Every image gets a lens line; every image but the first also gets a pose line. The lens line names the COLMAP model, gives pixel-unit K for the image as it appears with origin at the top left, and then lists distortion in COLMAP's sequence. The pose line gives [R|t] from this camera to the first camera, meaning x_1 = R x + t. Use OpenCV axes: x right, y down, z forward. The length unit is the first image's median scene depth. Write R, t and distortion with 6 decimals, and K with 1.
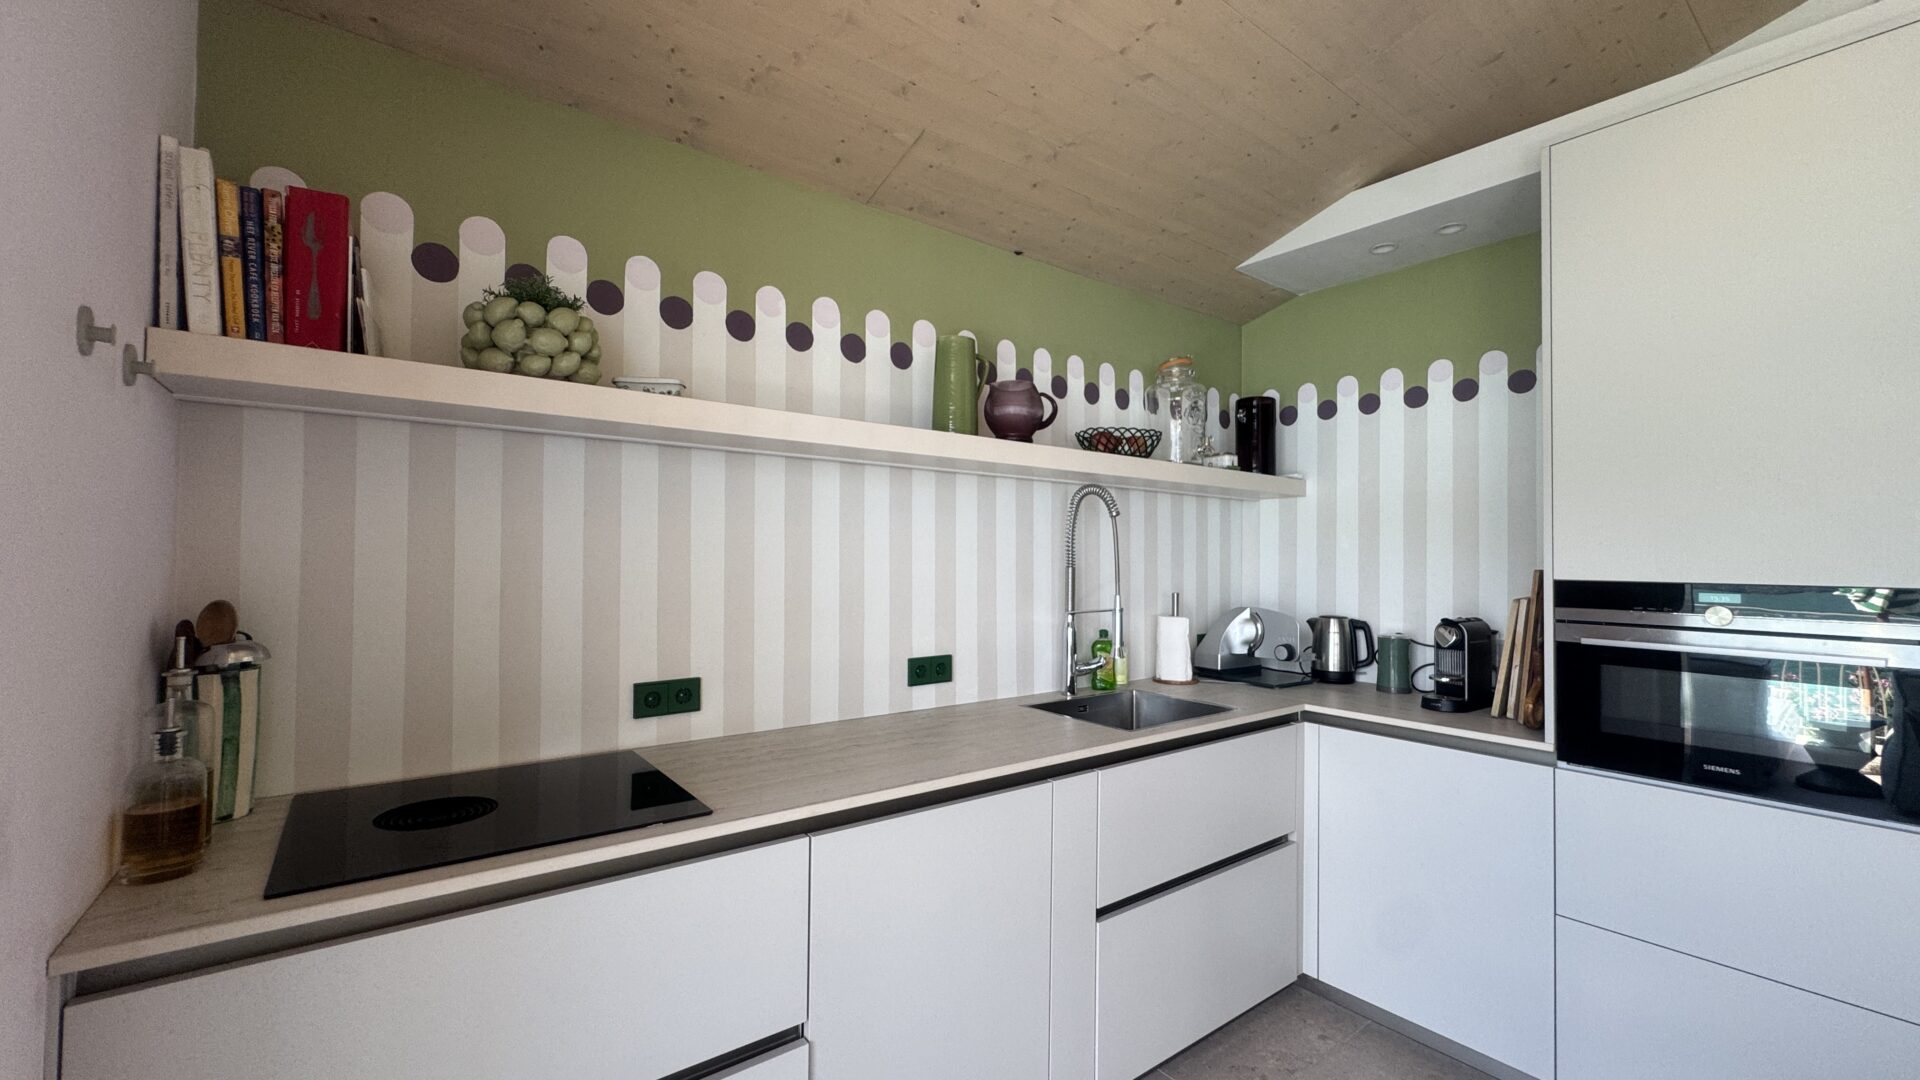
lens RADIAL K [[779.0, 0, 955.8], [0, 779.0, 538.7], [0, 0, 1]] dist [-0.000336, 0.000411]
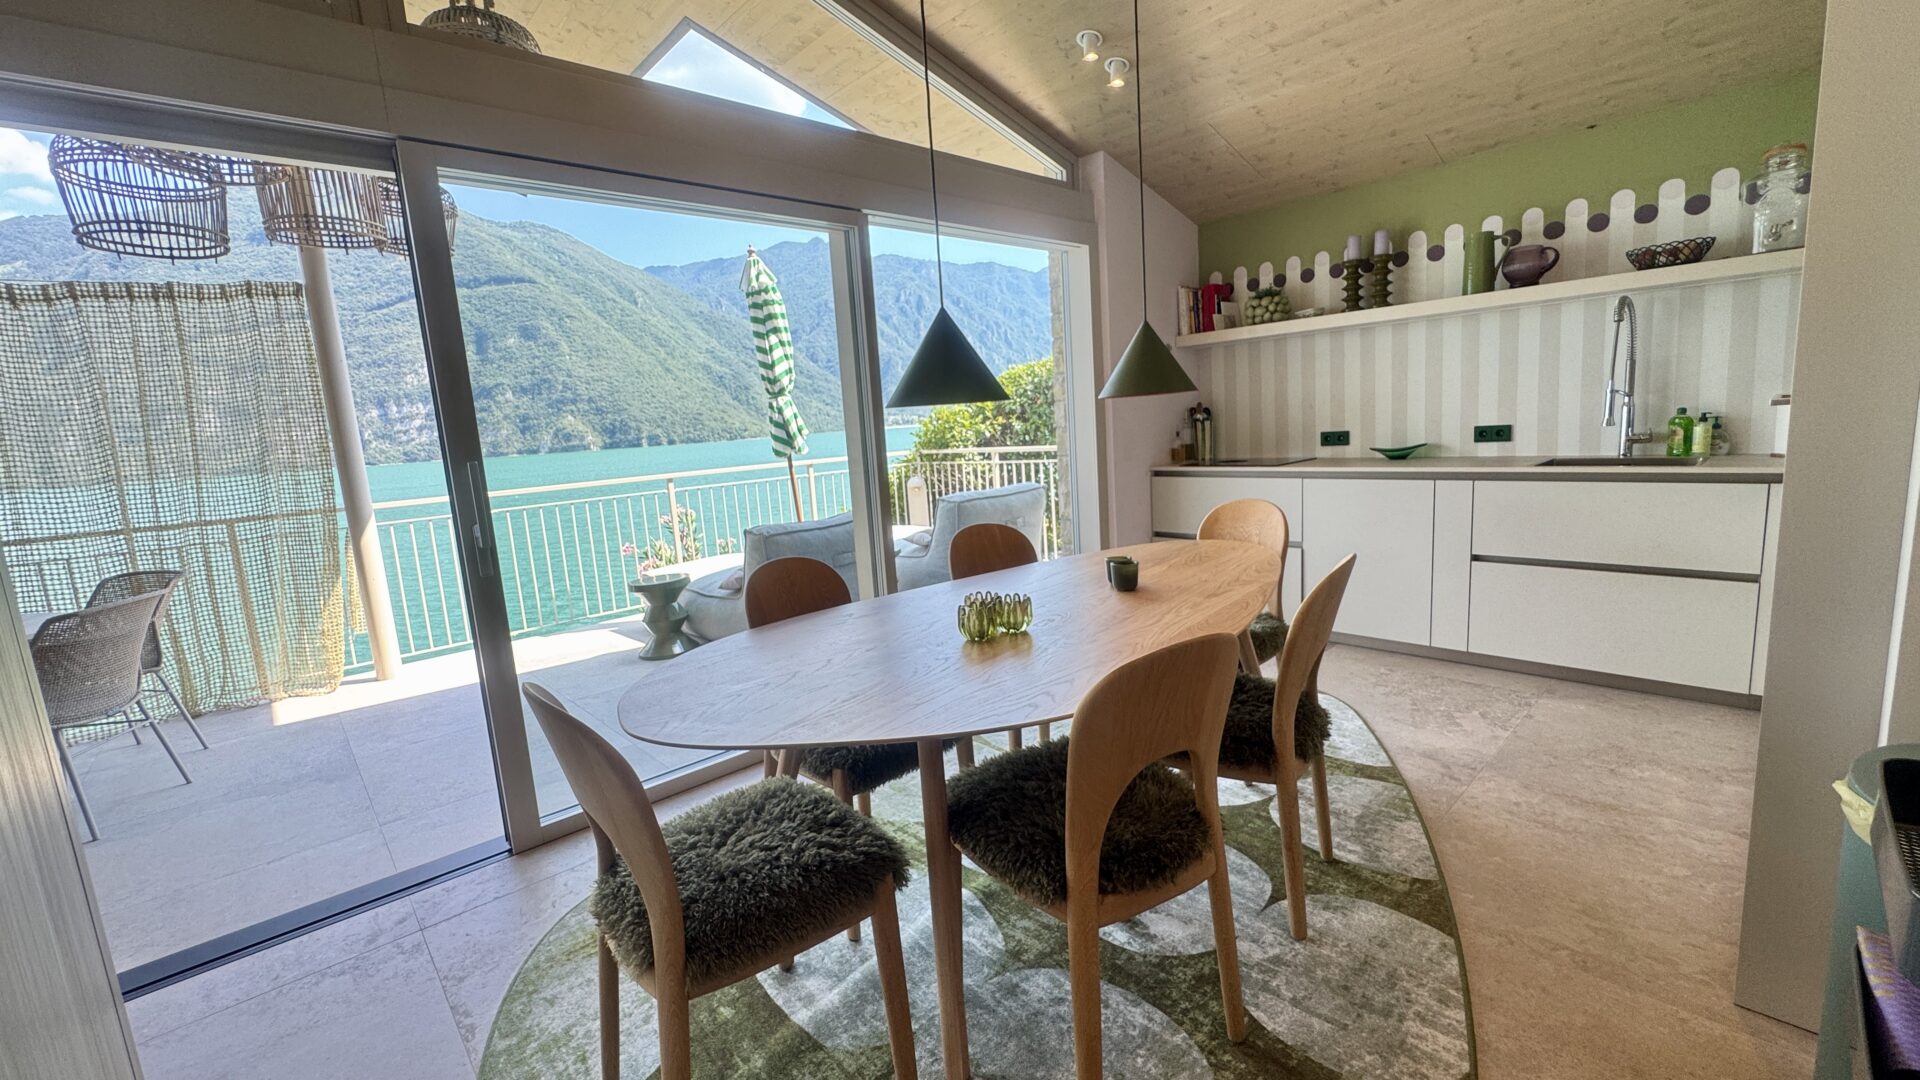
lens RADIAL K [[774.6, 0, 963.3], [0, 774.6, 537.0], [0, 0, 1]] dist [-0.002003, -0.000121]
pose [[0.087134, 0.134202, -0.987116, 1.911663], [0.091139, 0.985655, 0.142048, 0.059019], [0.992019, -0.102342, 0.073653, -0.341882]]
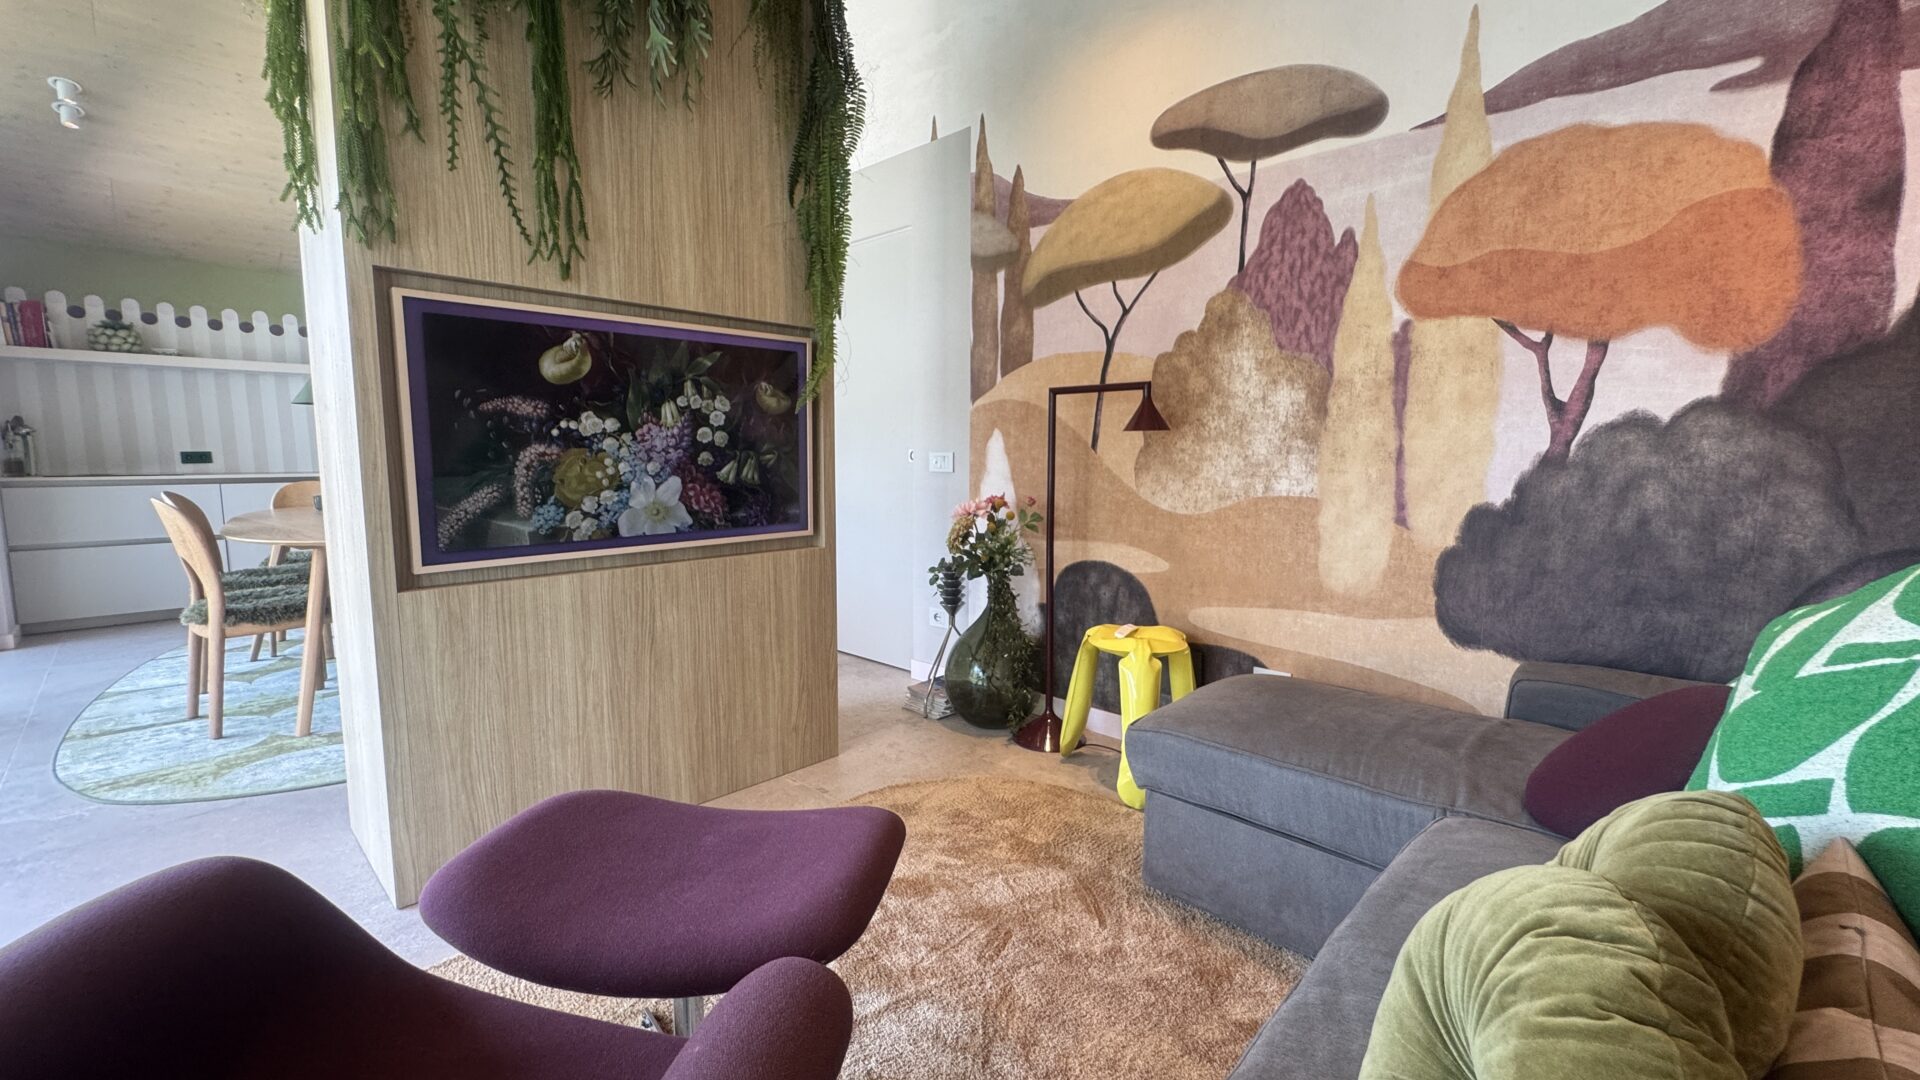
lens RADIAL K [[779.0, 0, 955.8], [0, 779.0, 538.7], [0, 0, 1]] dist [-0.000336, 0.000411]
pose [[0.988810, -0.022255, 0.147509, 2.001092], [0.001627, 0.990360, 0.138510, 0.104342], [-0.149169, -0.136720, 0.979314, -2.322377]]
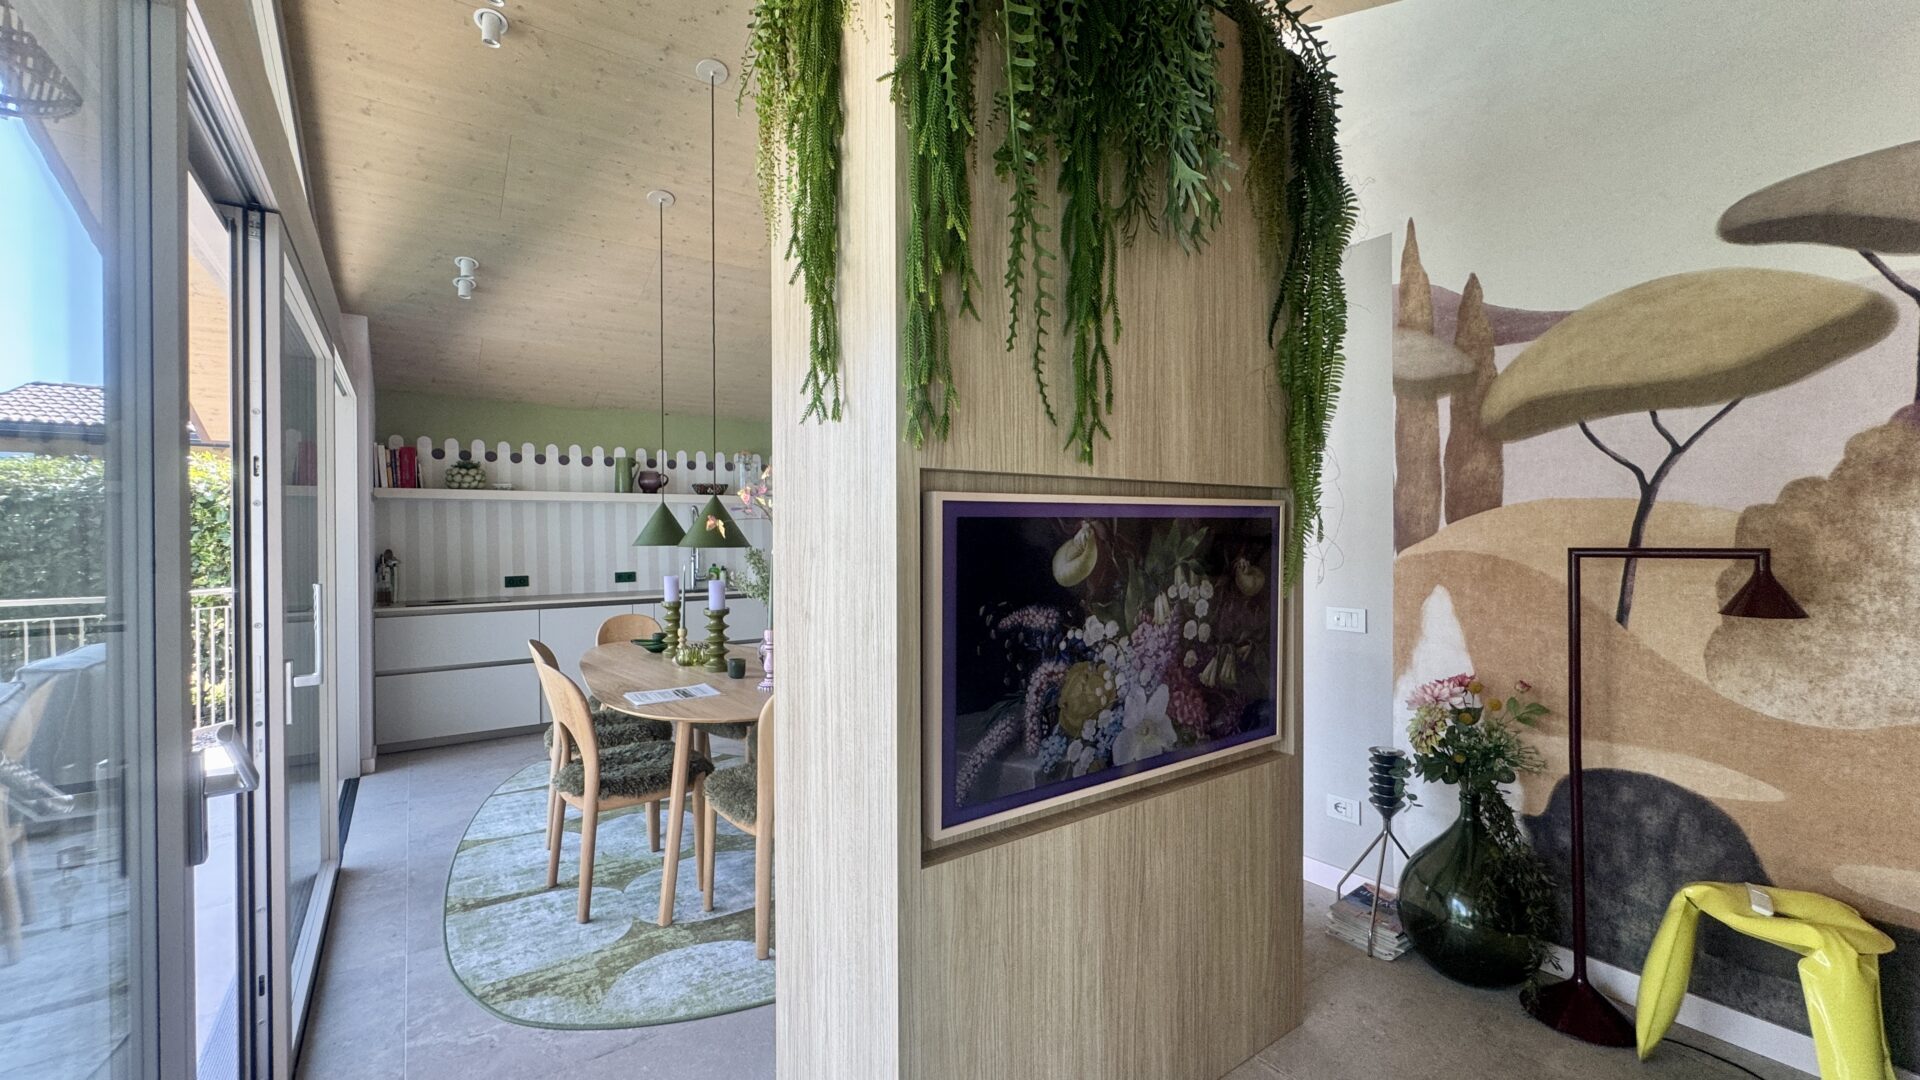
lens RADIAL K [[776.6, 0, 956.4], [0, 776.6, 538.4], [0, 0, 1]] dist [-0.000996, 0.000284]
pose [[0.998973, -0.013504, -0.043247, 1.528976], [0.014910, 0.999365, 0.032357, -0.045168], [0.042783, -0.032969, 0.998540, -2.032043]]
